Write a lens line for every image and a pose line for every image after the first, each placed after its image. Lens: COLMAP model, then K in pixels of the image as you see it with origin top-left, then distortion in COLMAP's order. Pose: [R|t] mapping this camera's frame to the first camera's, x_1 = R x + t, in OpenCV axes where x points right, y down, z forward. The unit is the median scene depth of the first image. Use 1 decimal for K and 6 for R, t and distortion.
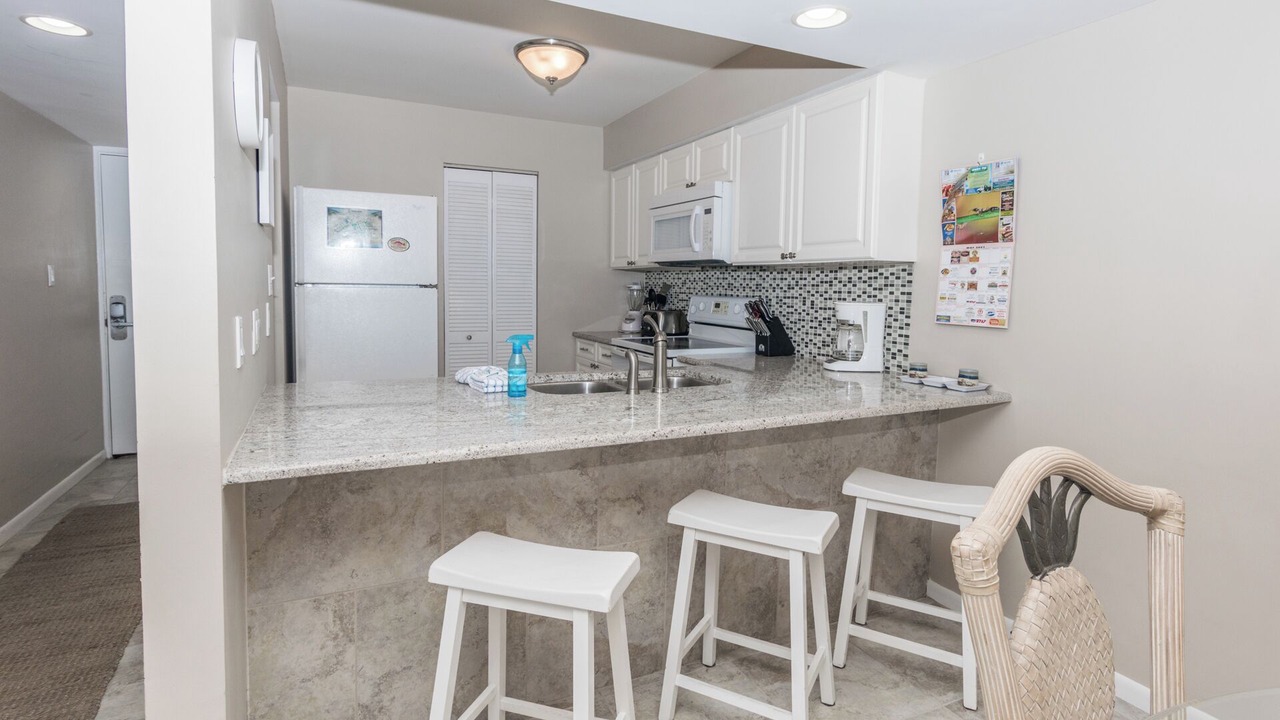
lens RADIAL K [[617.5, 0, 665.2], [0, 617.5, 326.5], [0, 0, 1]] dist [0.001752, -0.000083]
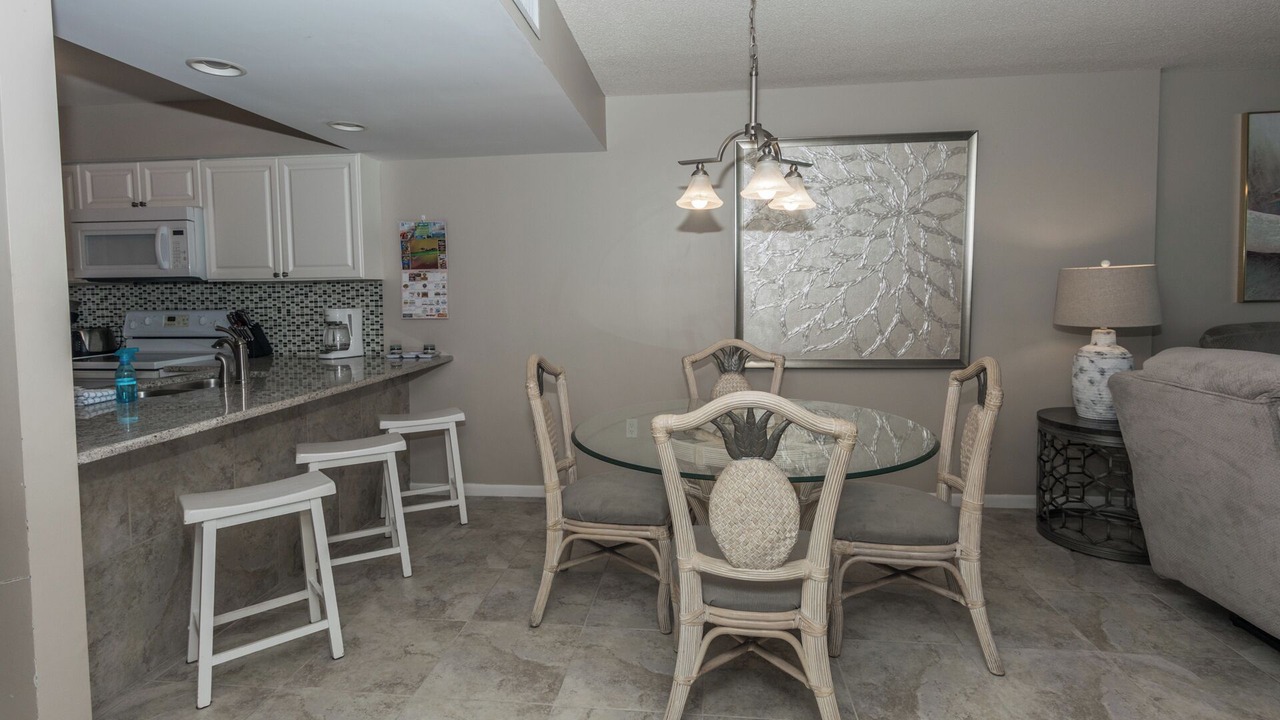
lens RADIAL K [[617.5, 0, 608.8], [0, 617.5, 327.6], [0, 0, 1]] dist [0.001752, -0.000083]
pose [[0.569415, -0.071420, 0.818942, -0.485214], [0.077890, 0.996424, 0.032741, 0.005458], [-0.818352, 0.045144, 0.572942, -0.290195]]
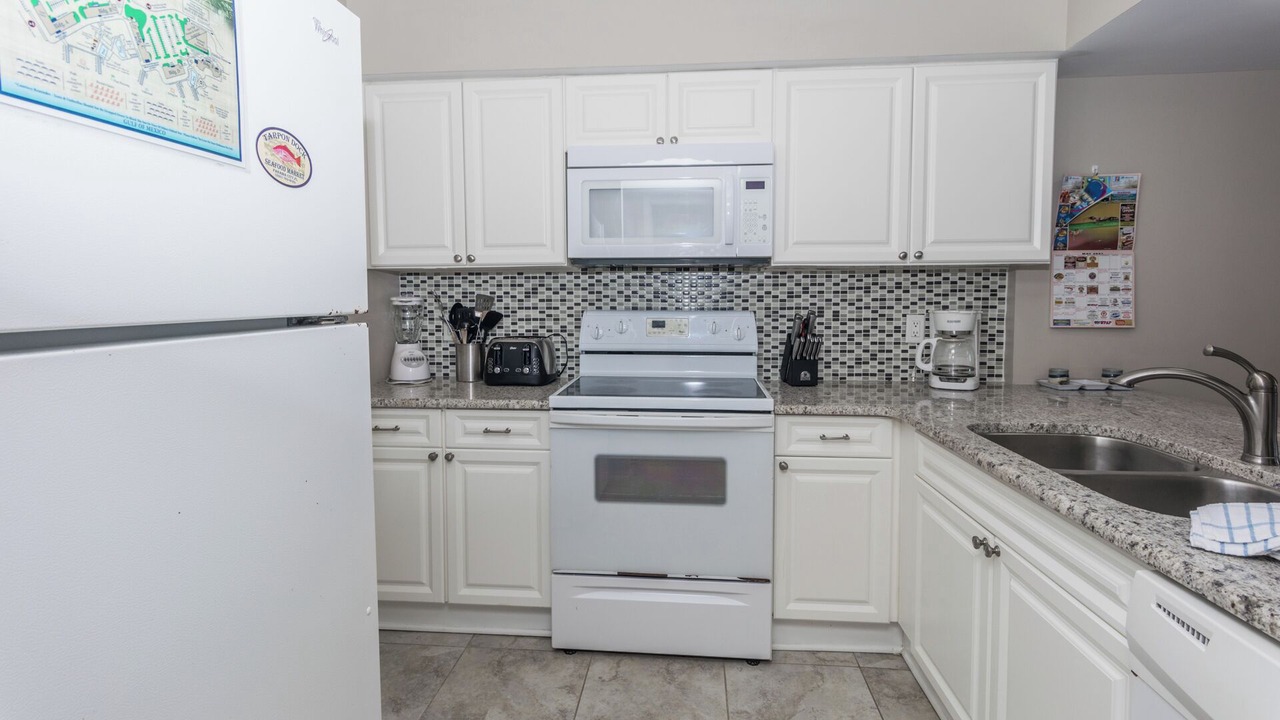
lens RADIAL K [[617.5, 0, 629.0], [0, 617.5, 327.6], [0, 0, 1]] dist [0.001752, -0.000083]
pose [[0.558987, -0.064885, 0.826634, -0.683740], [0.069143, 0.997109, 0.031511, -0.074242], [-0.826288, 0.039541, 0.561858, 0.880044]]
